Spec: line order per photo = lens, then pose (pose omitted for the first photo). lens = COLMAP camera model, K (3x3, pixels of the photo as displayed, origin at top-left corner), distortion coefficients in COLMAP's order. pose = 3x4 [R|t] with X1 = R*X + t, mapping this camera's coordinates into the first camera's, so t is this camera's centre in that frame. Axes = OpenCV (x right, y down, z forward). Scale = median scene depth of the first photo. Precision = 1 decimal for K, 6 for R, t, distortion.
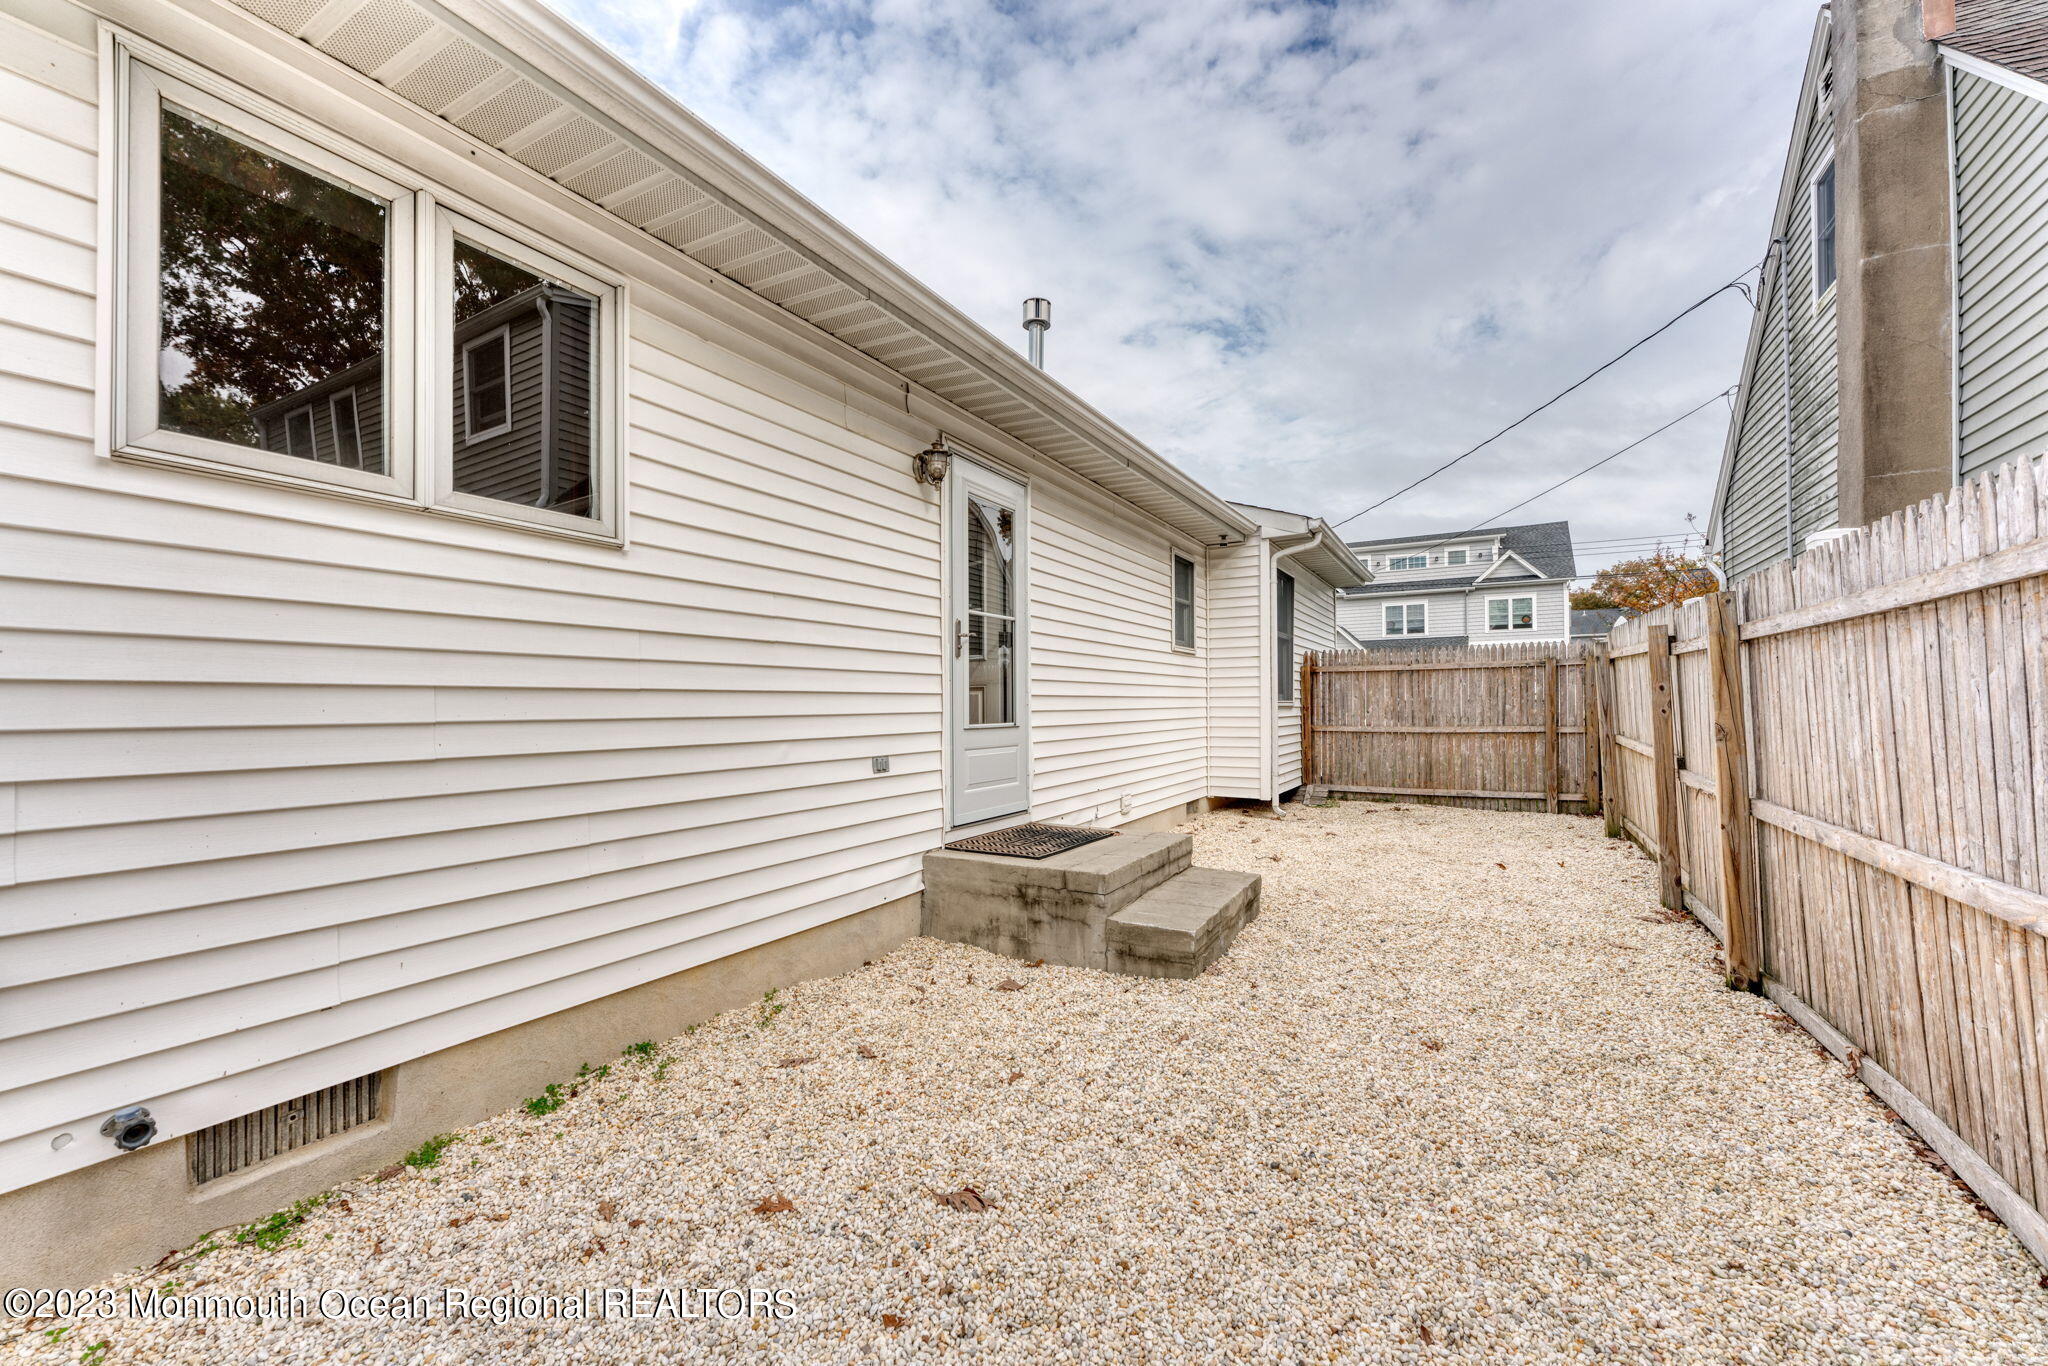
lens RADIAL K [[829.9, 0, 1028.7], [0, 829.9, 682.2], [0, 0, 1]] dist [-0.001425, 0.001105]
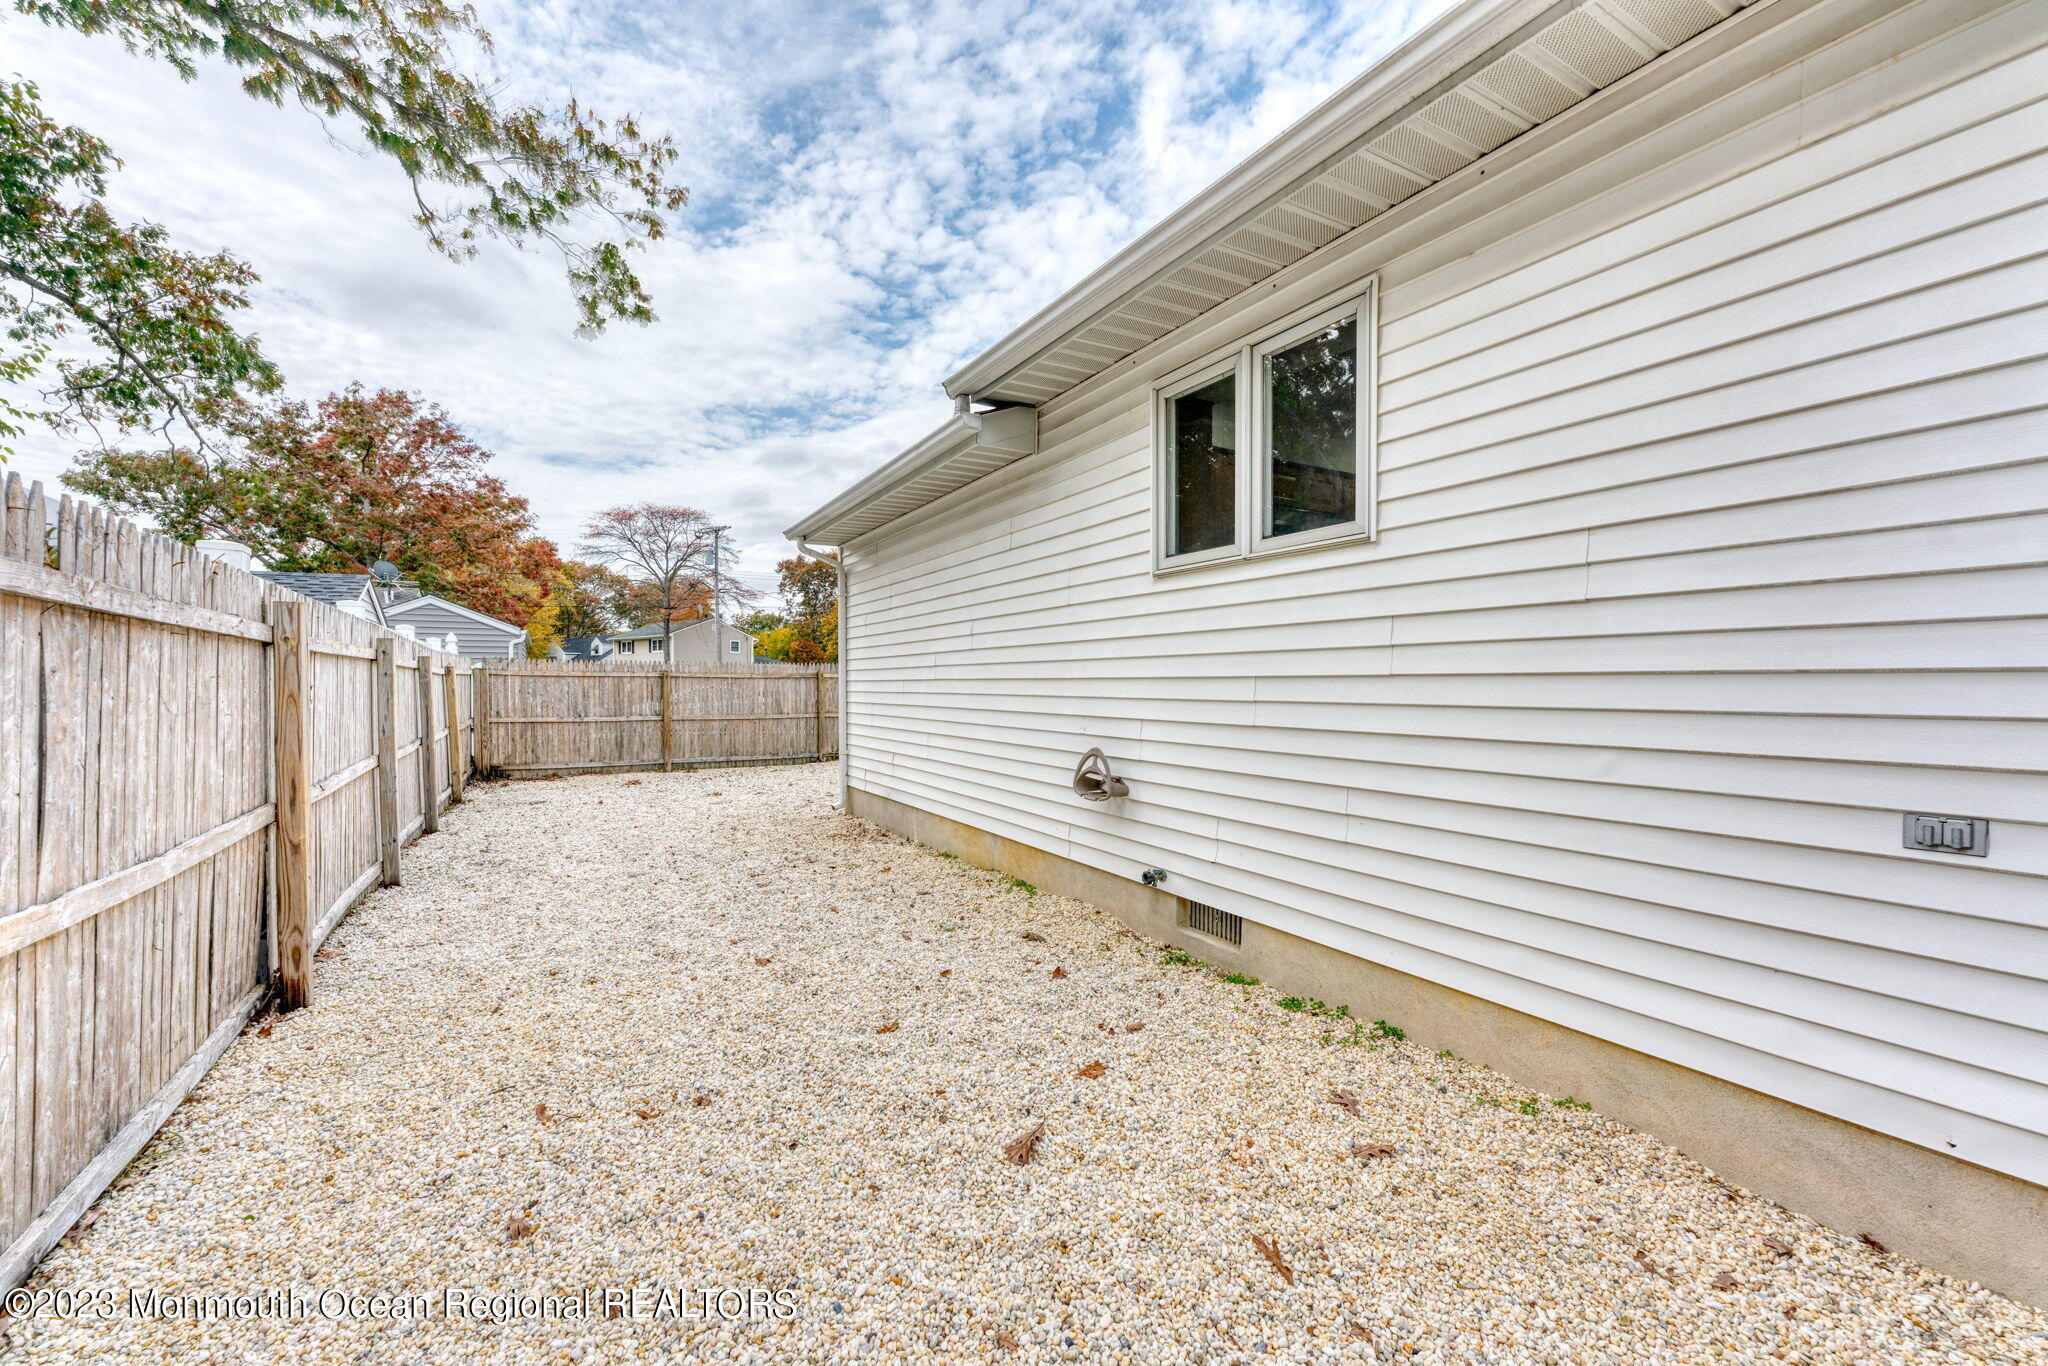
lens RADIAL K [[829.9, 0, 1027.8], [0, 829.9, 679.7], [0, 0, 1]] dist [-0.001425, 0.001105]
pose [[-0.508443, 0.003771, -0.861087, 0.737779], [0.026797, 0.999575, -0.011446, 0.016892], [0.860678, -0.028894, -0.508329, 1.357171]]
